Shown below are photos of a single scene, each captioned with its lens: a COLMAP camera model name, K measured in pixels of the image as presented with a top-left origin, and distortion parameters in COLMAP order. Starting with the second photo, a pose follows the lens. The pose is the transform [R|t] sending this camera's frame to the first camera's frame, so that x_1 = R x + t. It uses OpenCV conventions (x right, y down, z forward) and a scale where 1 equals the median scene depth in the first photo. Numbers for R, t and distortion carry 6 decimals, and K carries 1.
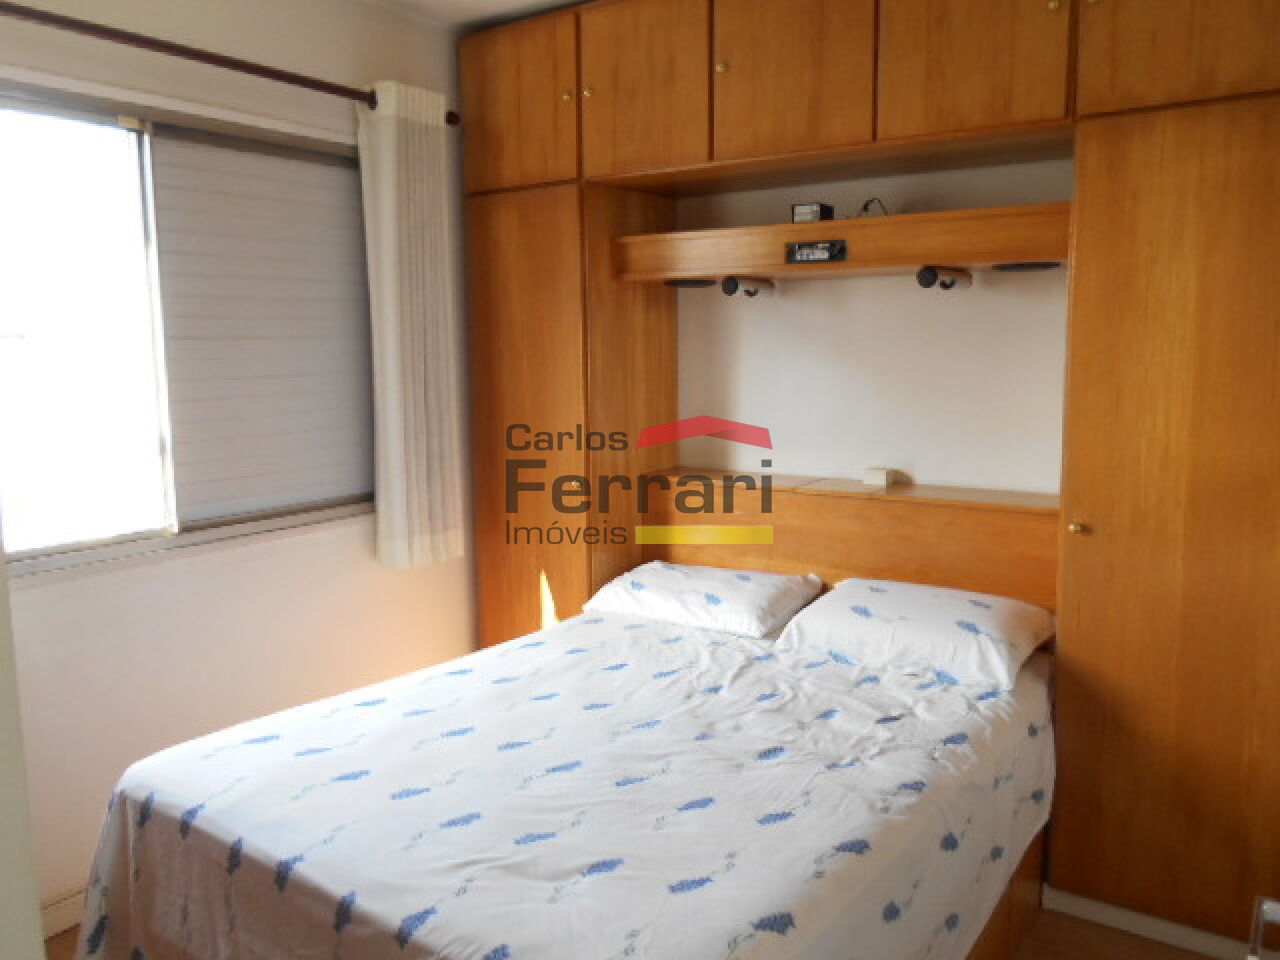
lens RADIAL K [[988.8, 0, 640.0], [0, 988.8, 480.0], [0, 0, 1]] dist [-0.021338, 0.009540]
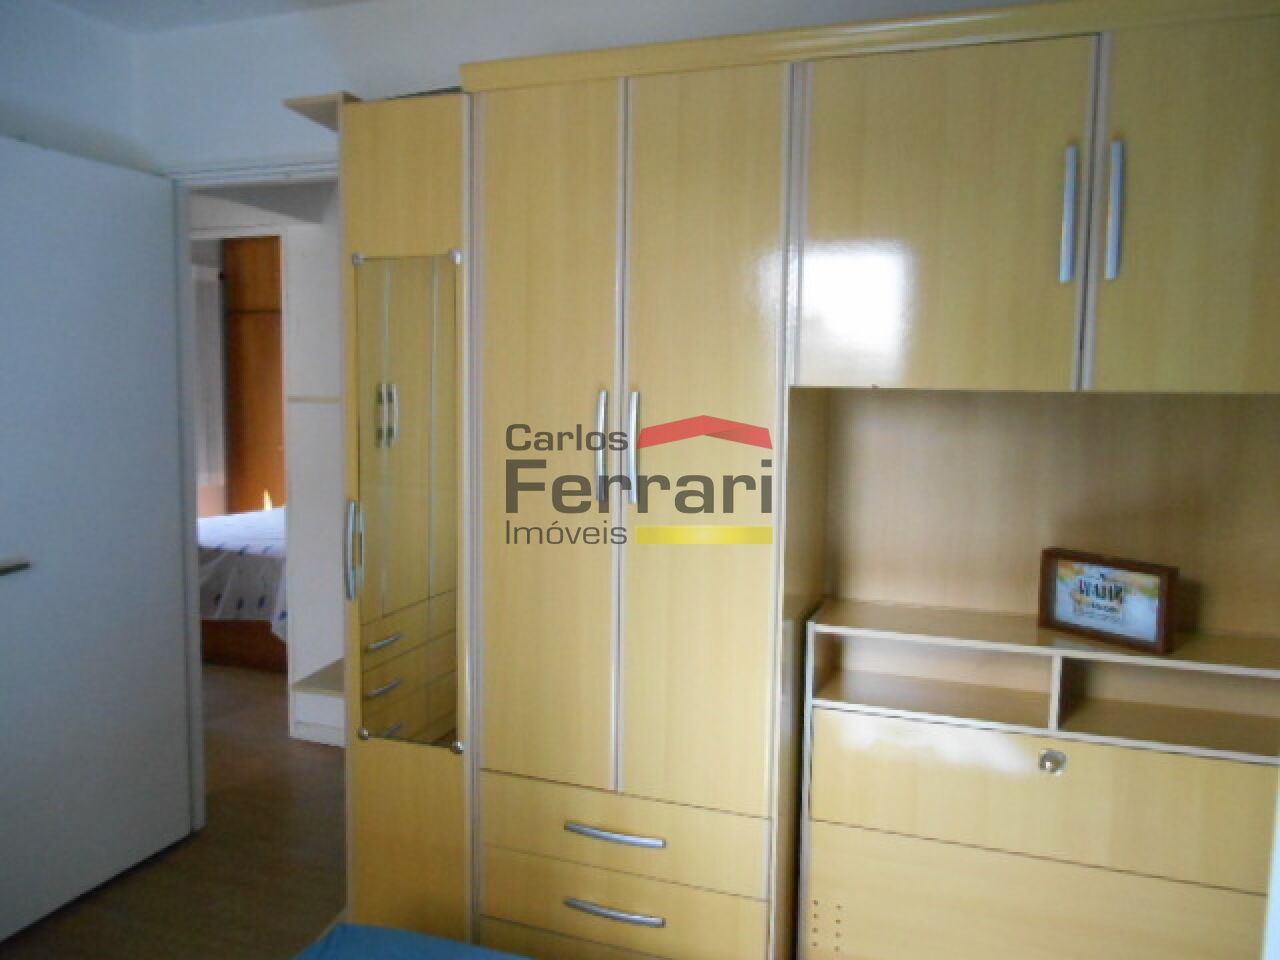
lens RADIAL K [[988.8, 0, 640.0], [0, 988.8, 480.0], [0, 0, 1]] dist [-0.021338, 0.009540]
pose [[0.971508, 0.002896, 0.236987, 0.194072], [0.006378, 0.999244, -0.038355, 0.165845], [-0.236919, 0.038773, 0.970755, -1.319930]]
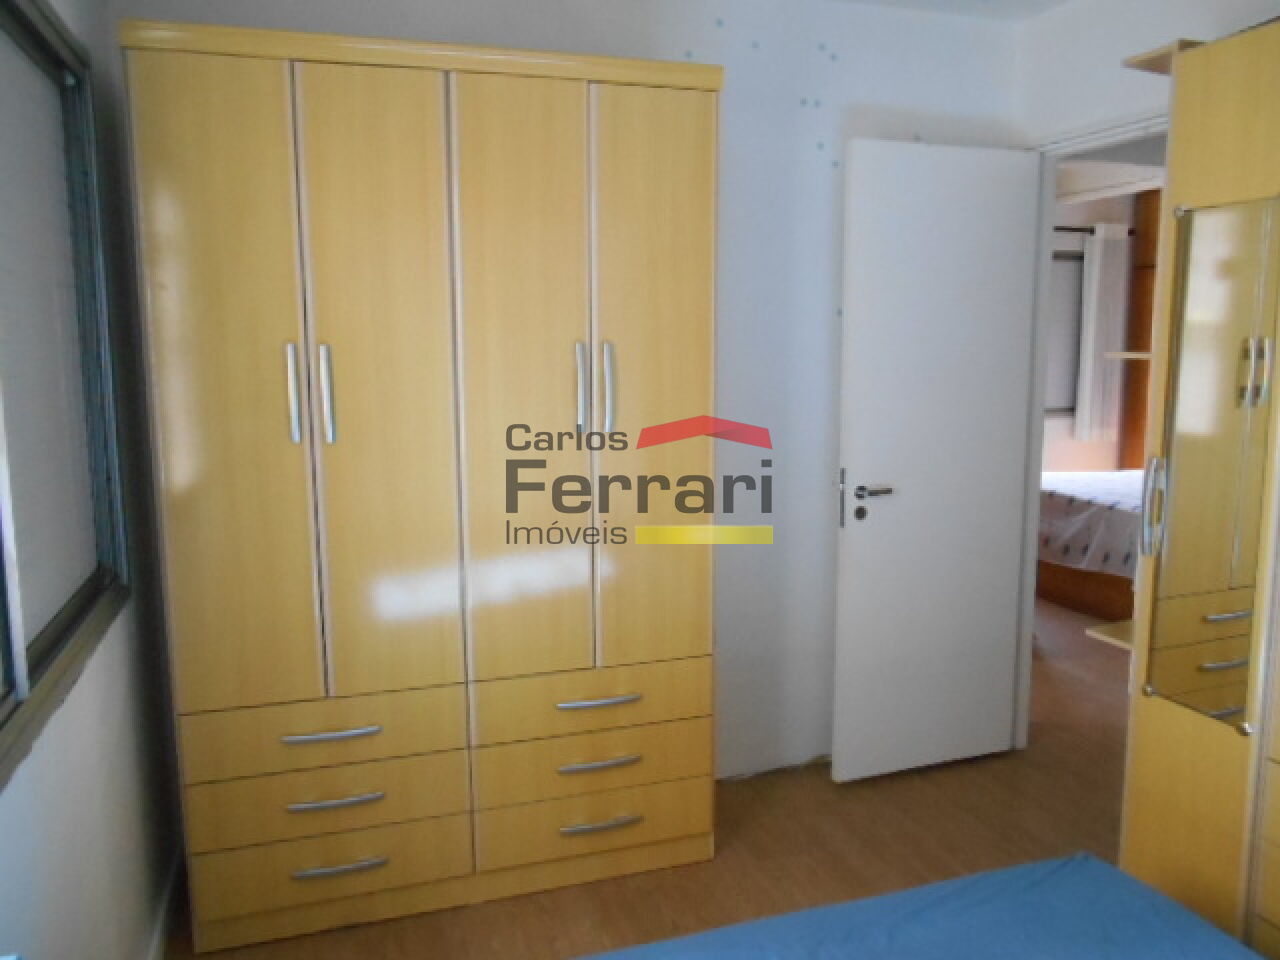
lens RADIAL K [[988.8, 0, 640.0], [0, 988.8, 480.0], [0, 0, 1]] dist [-0.021338, 0.009540]
pose [[0.792486, 0.093242, -0.602721, 0.308996], [-0.085182, 0.995480, 0.042001, 0.171190], [0.603913, 0.018056, 0.796846, -1.372741]]
